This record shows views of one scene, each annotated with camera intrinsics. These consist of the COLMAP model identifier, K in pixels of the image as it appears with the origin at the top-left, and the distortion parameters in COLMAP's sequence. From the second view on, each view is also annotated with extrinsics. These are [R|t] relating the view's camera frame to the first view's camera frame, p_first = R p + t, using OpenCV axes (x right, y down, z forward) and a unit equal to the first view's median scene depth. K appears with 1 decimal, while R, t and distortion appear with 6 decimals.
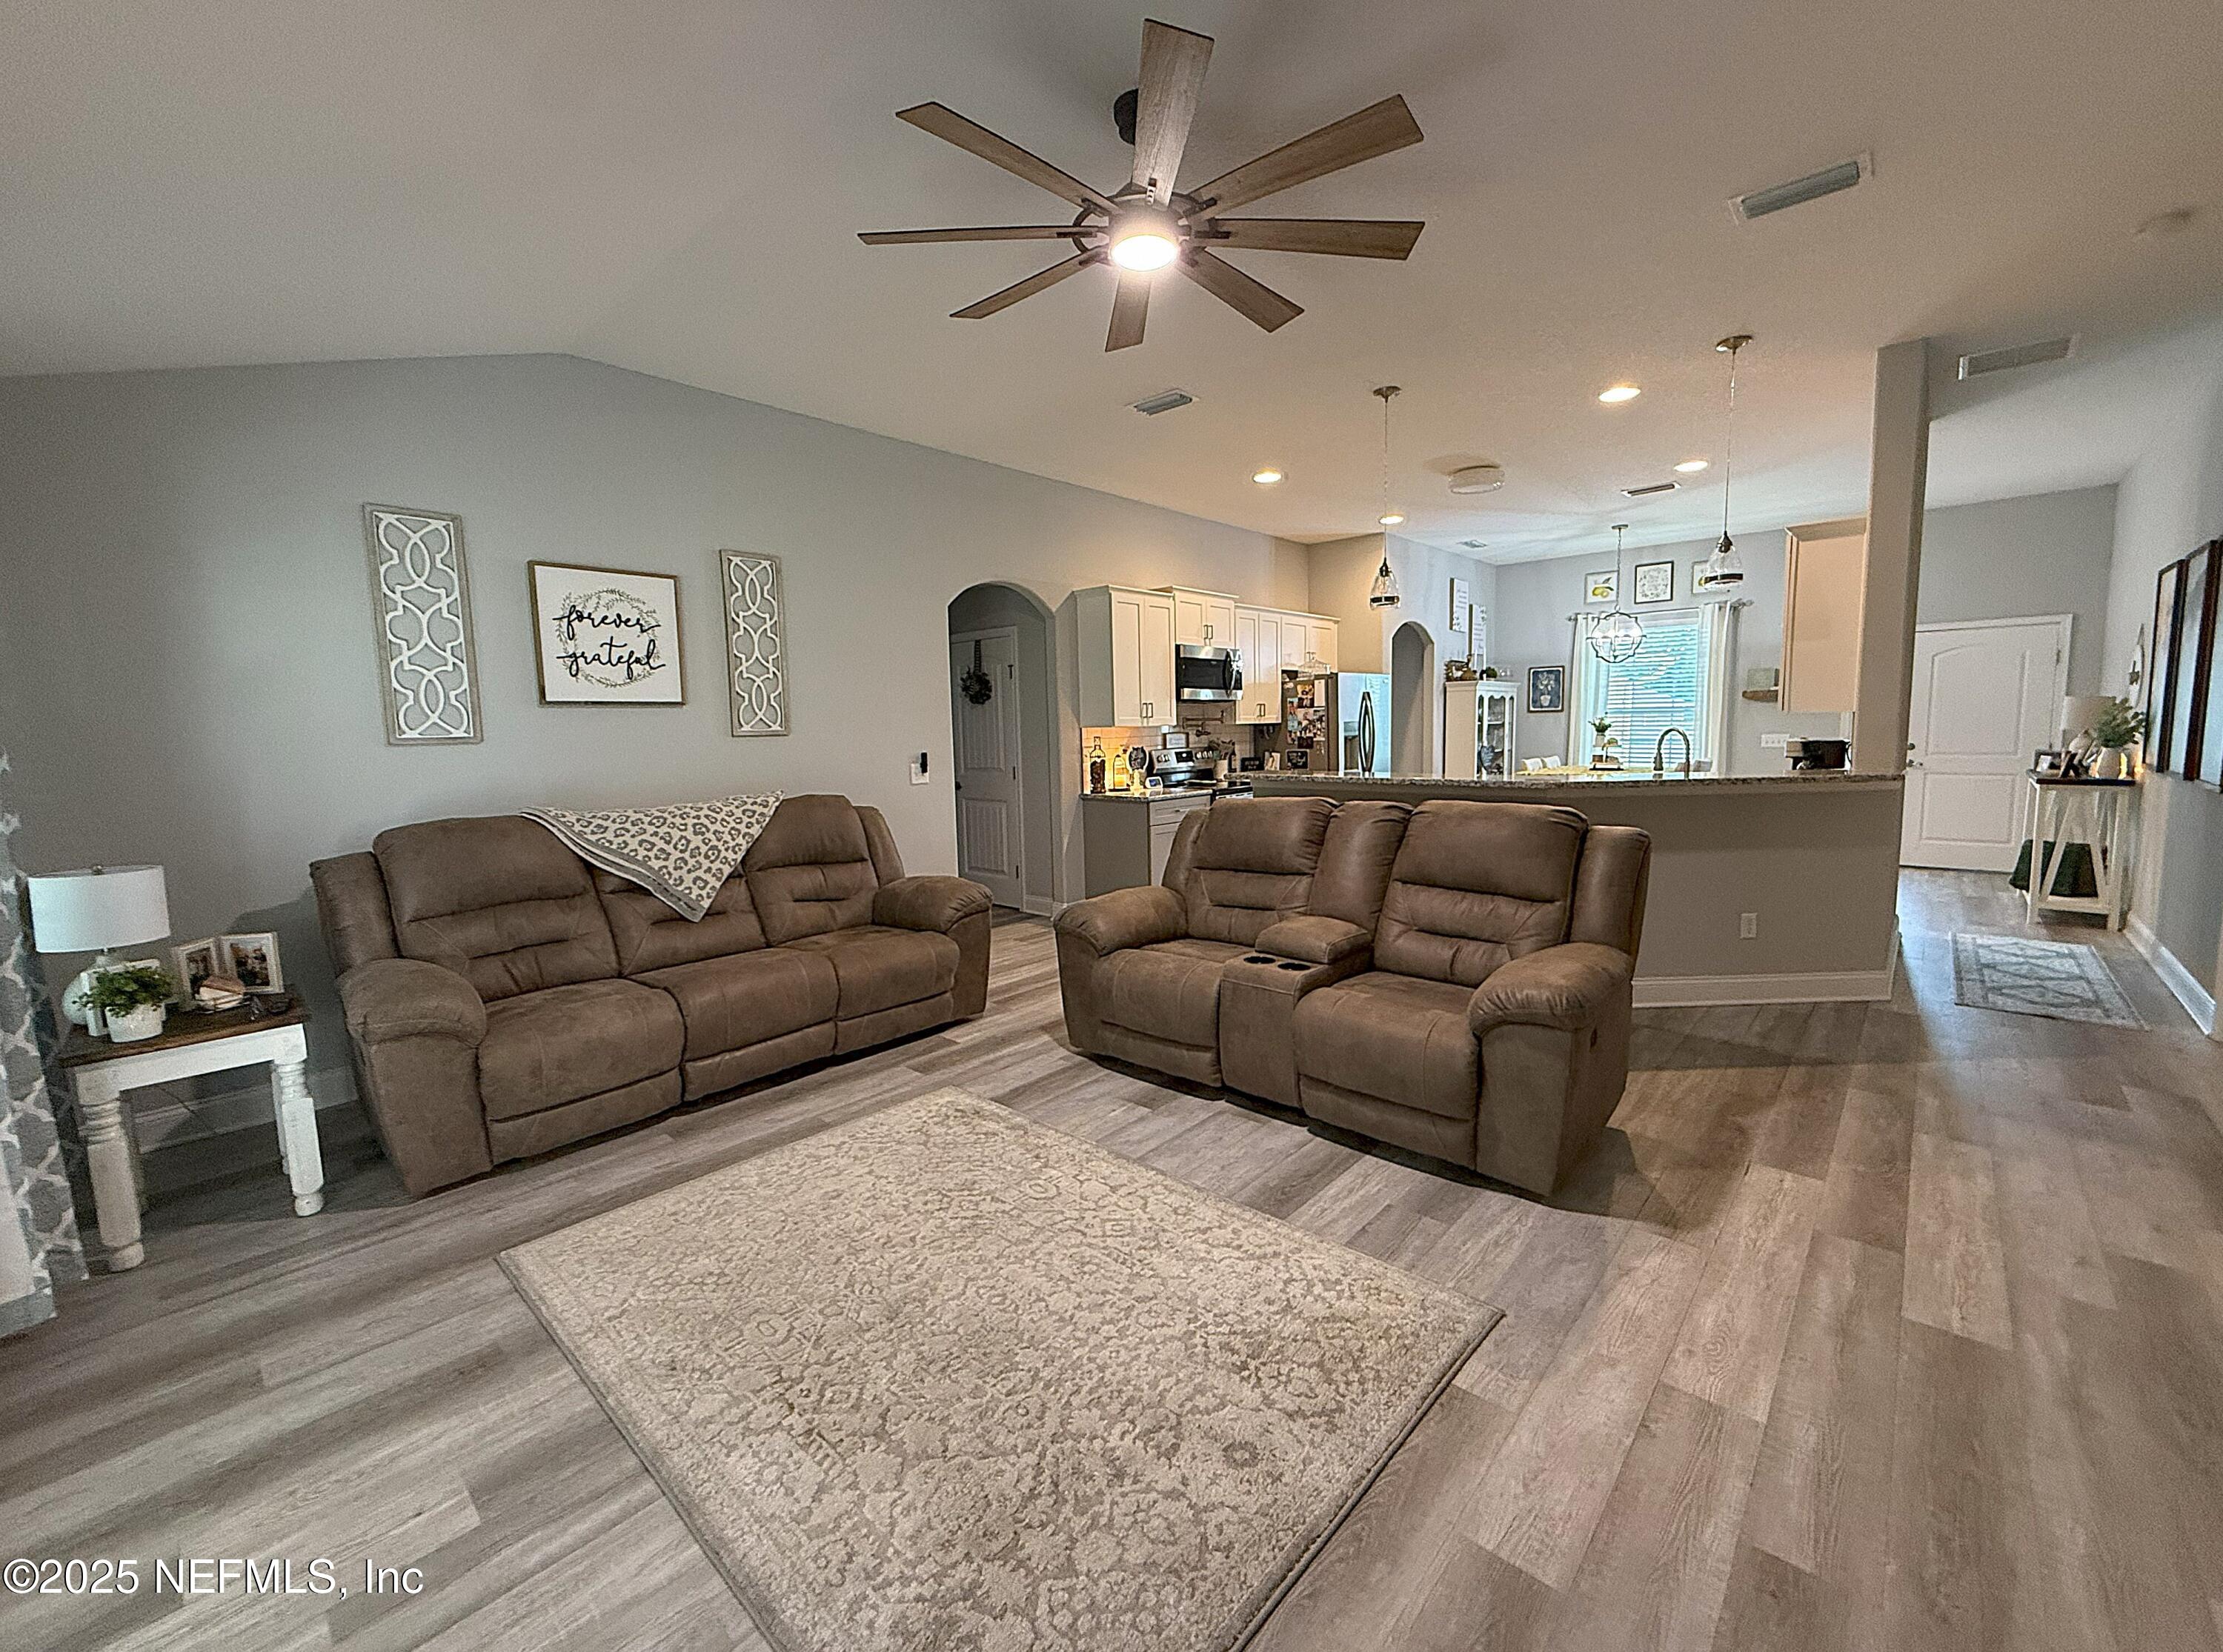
lens RADIAL K [[925.4, 0, 1123.1], [0, 925.4, 824.9], [0, 0, 1]] dist [-0.001126, -0.000247]
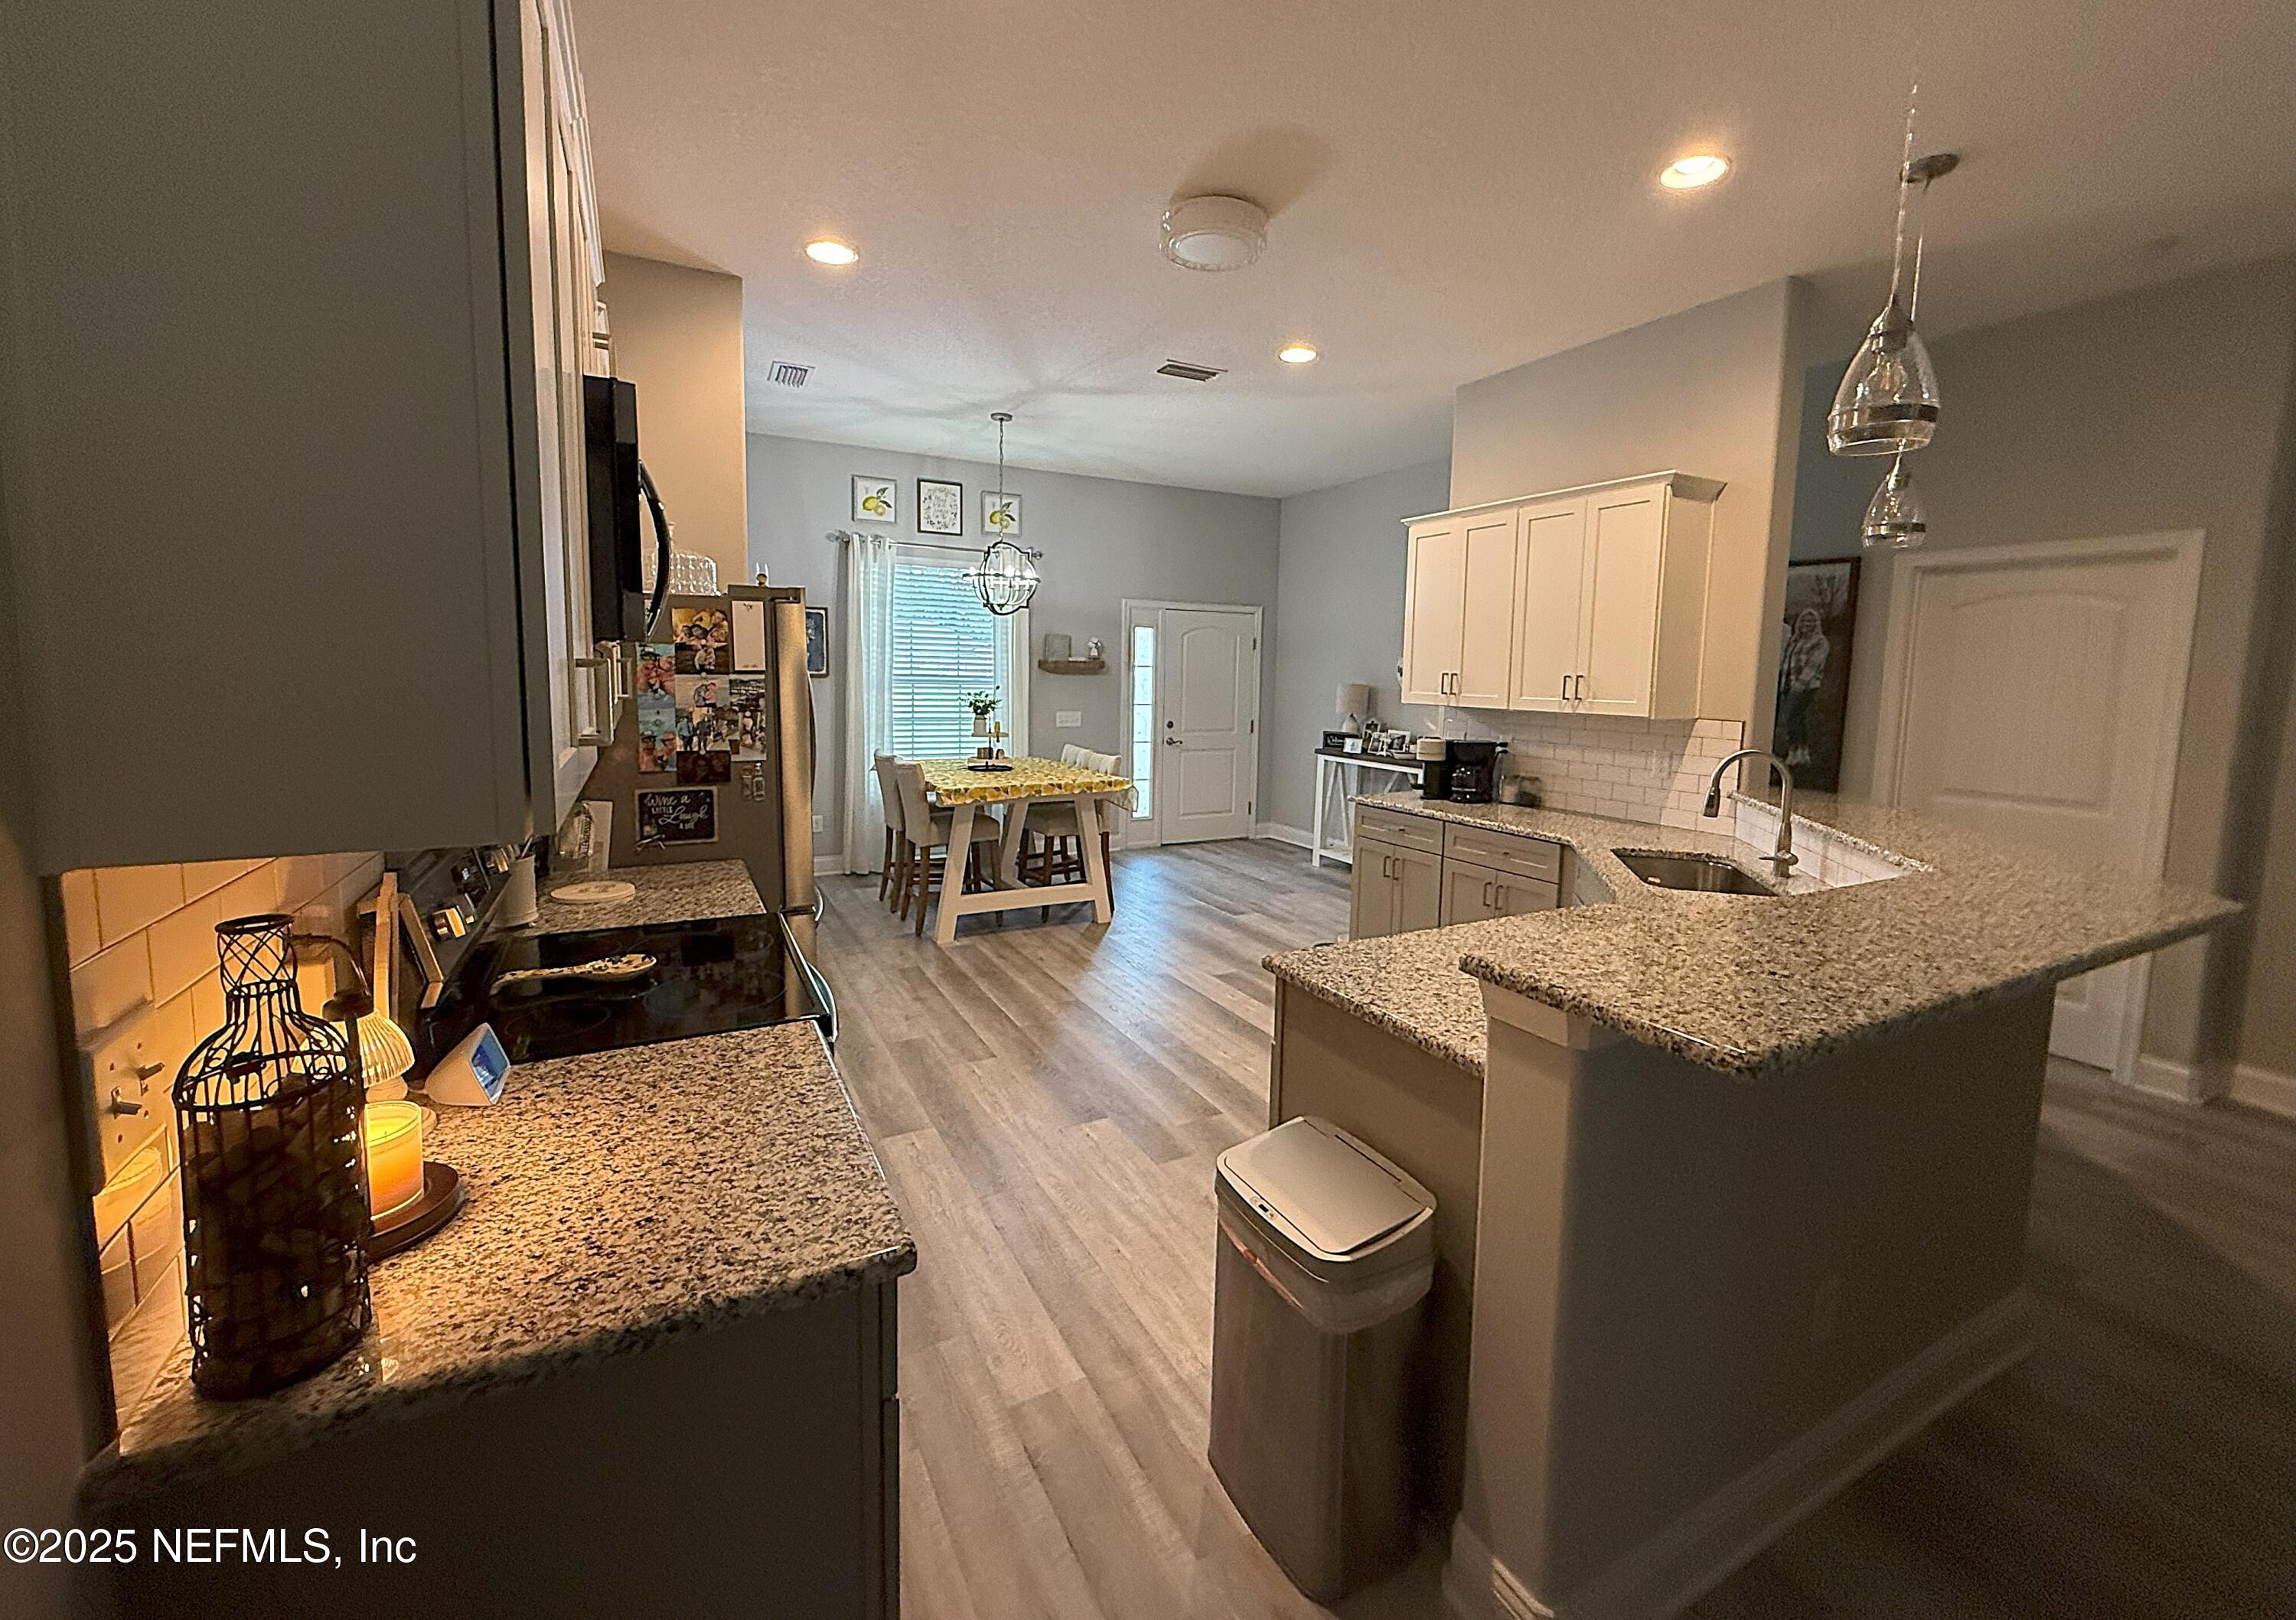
lens RADIAL K [[921.5, 0, 1167.0], [0, 921.5, 758.1], [0, 0, 1]] dist [0.000065, 0.000009]
pose [[0.330444, -0.063933, 0.941658, -0.086908], [0.073574, 0.996412, 0.041833, -0.095533], [-0.940953, 0.055458, 0.333962, 0.713642]]
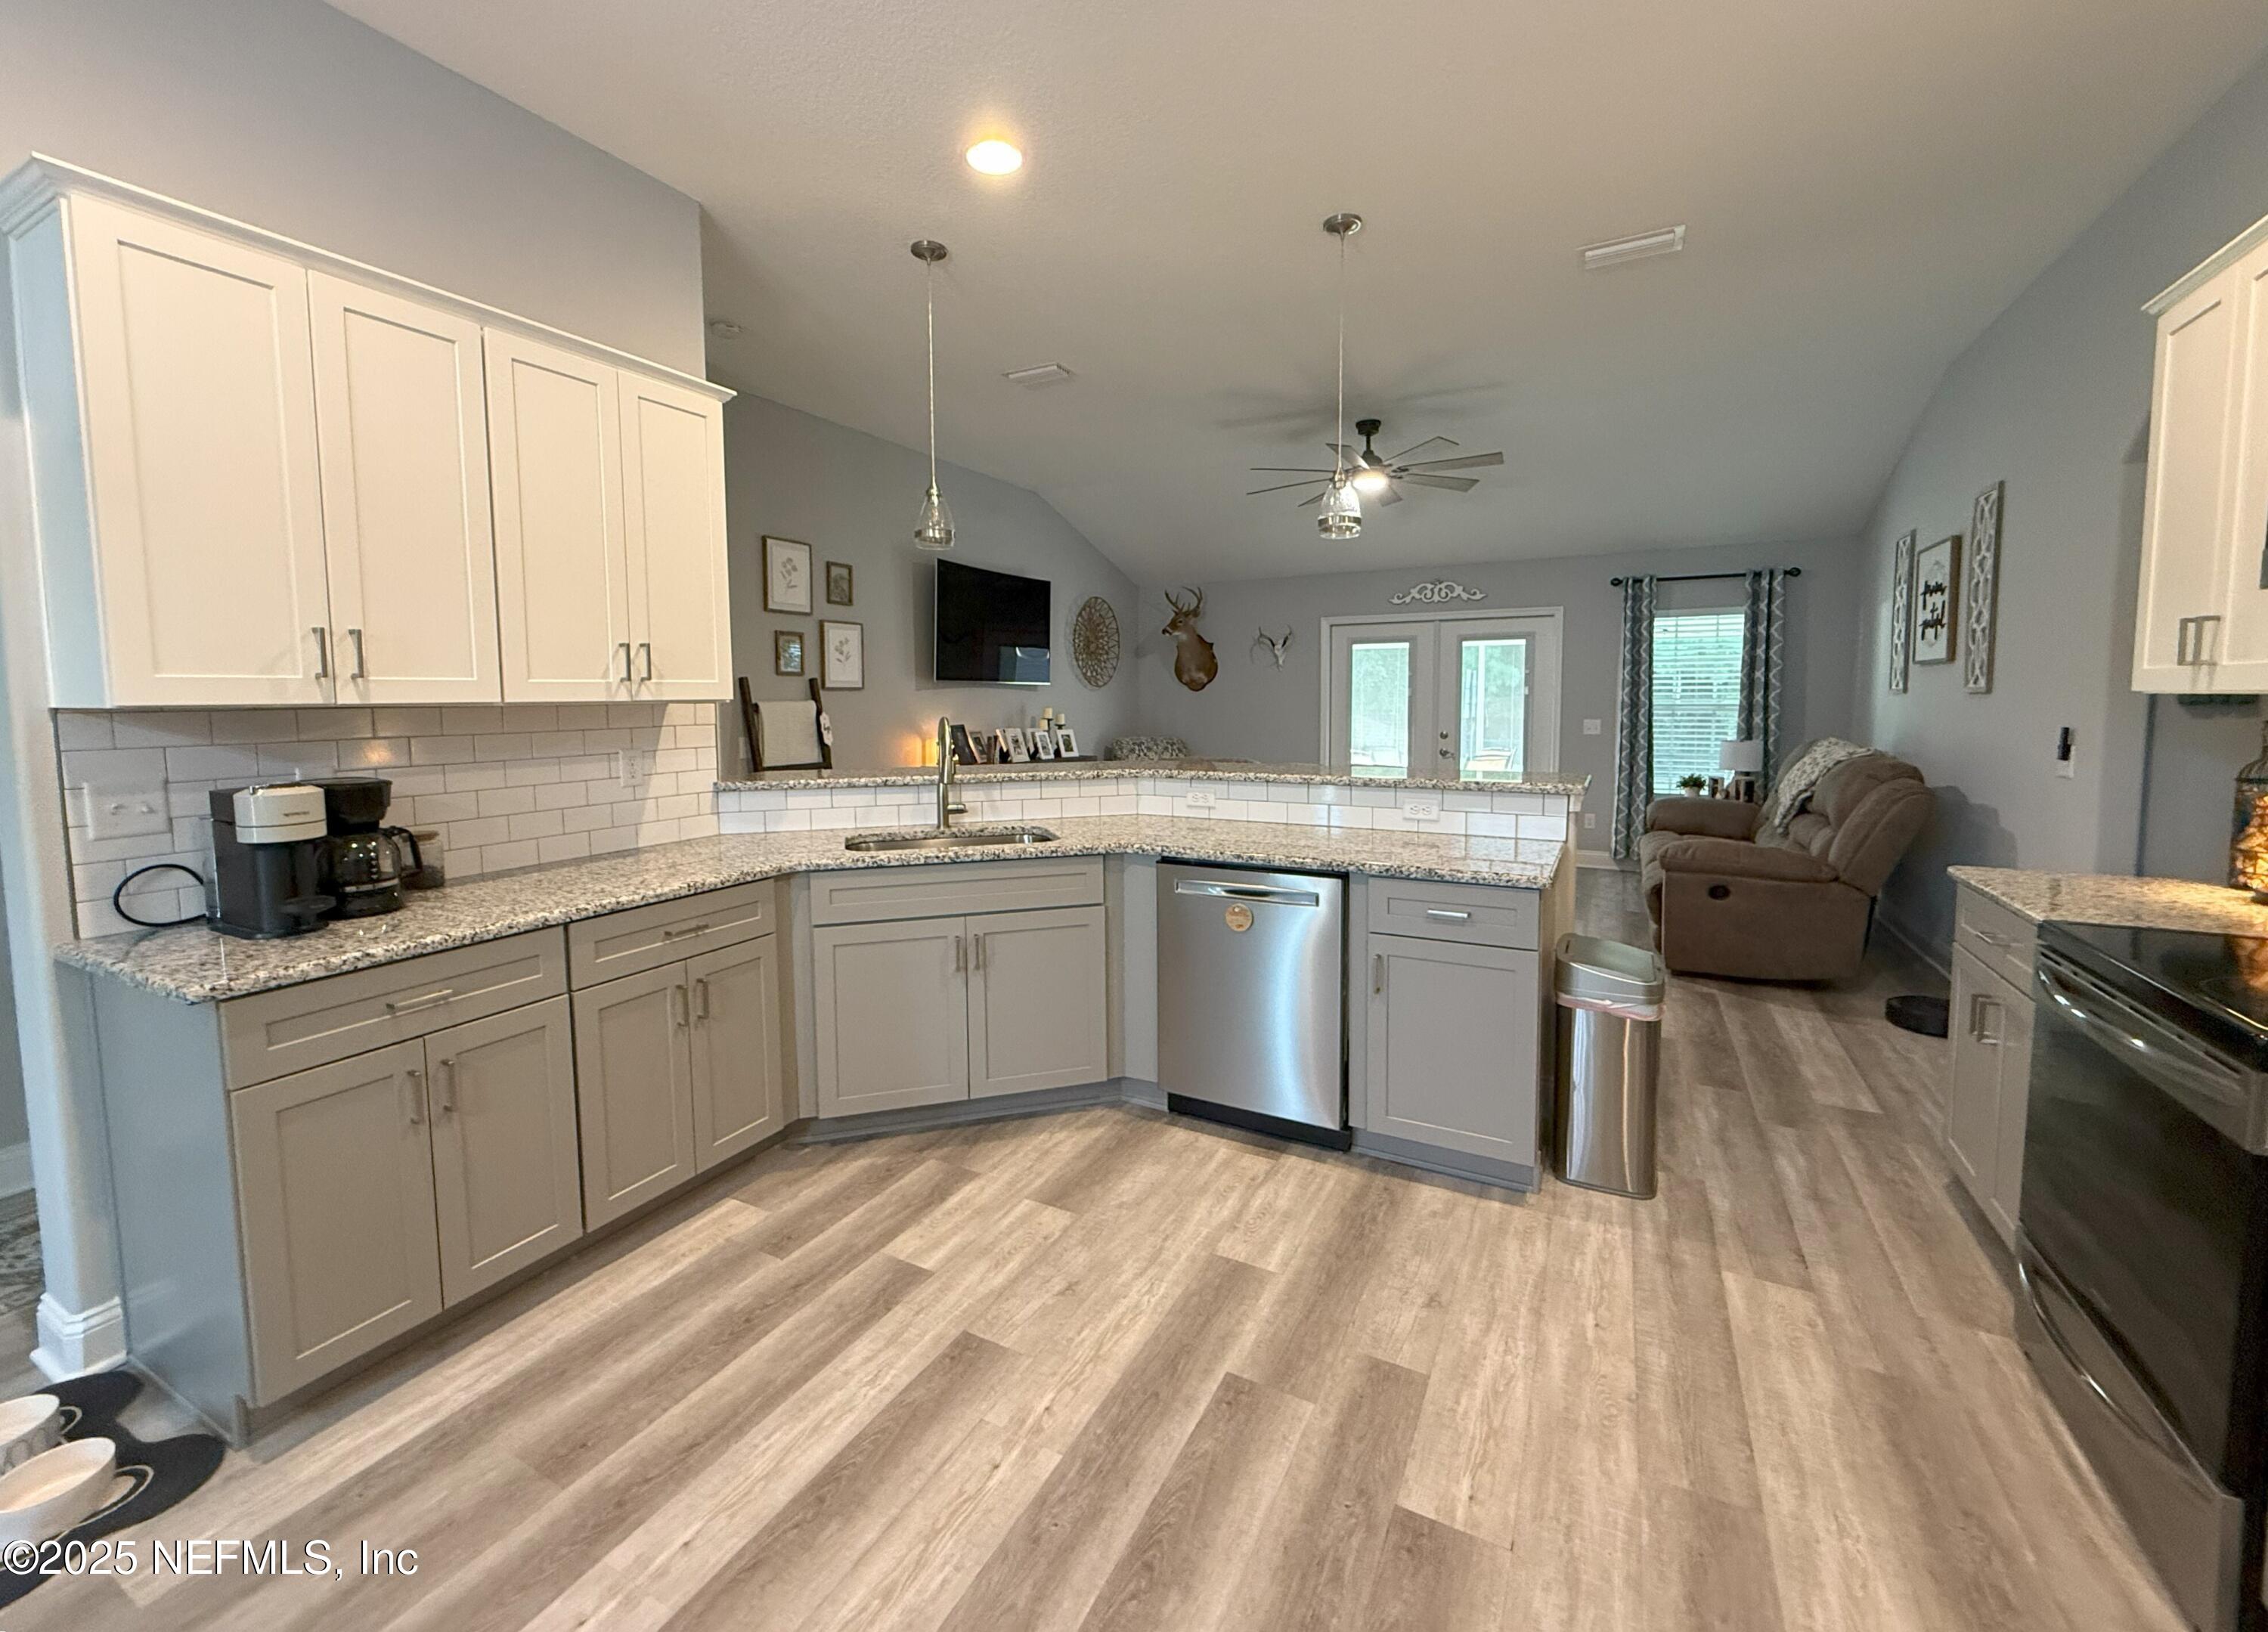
lens RADIAL K [[917.5, 0, 1103.9], [0, 917.5, 766.6], [0, 0, 1]] dist [-0.002128, -0.000278]
pose [[-0.976468, 0.047219, -0.210430, 0.370953], [0.007673, 0.982725, 0.184911, -0.119386], [0.215526, 0.178945, -0.959962, 1.030003]]
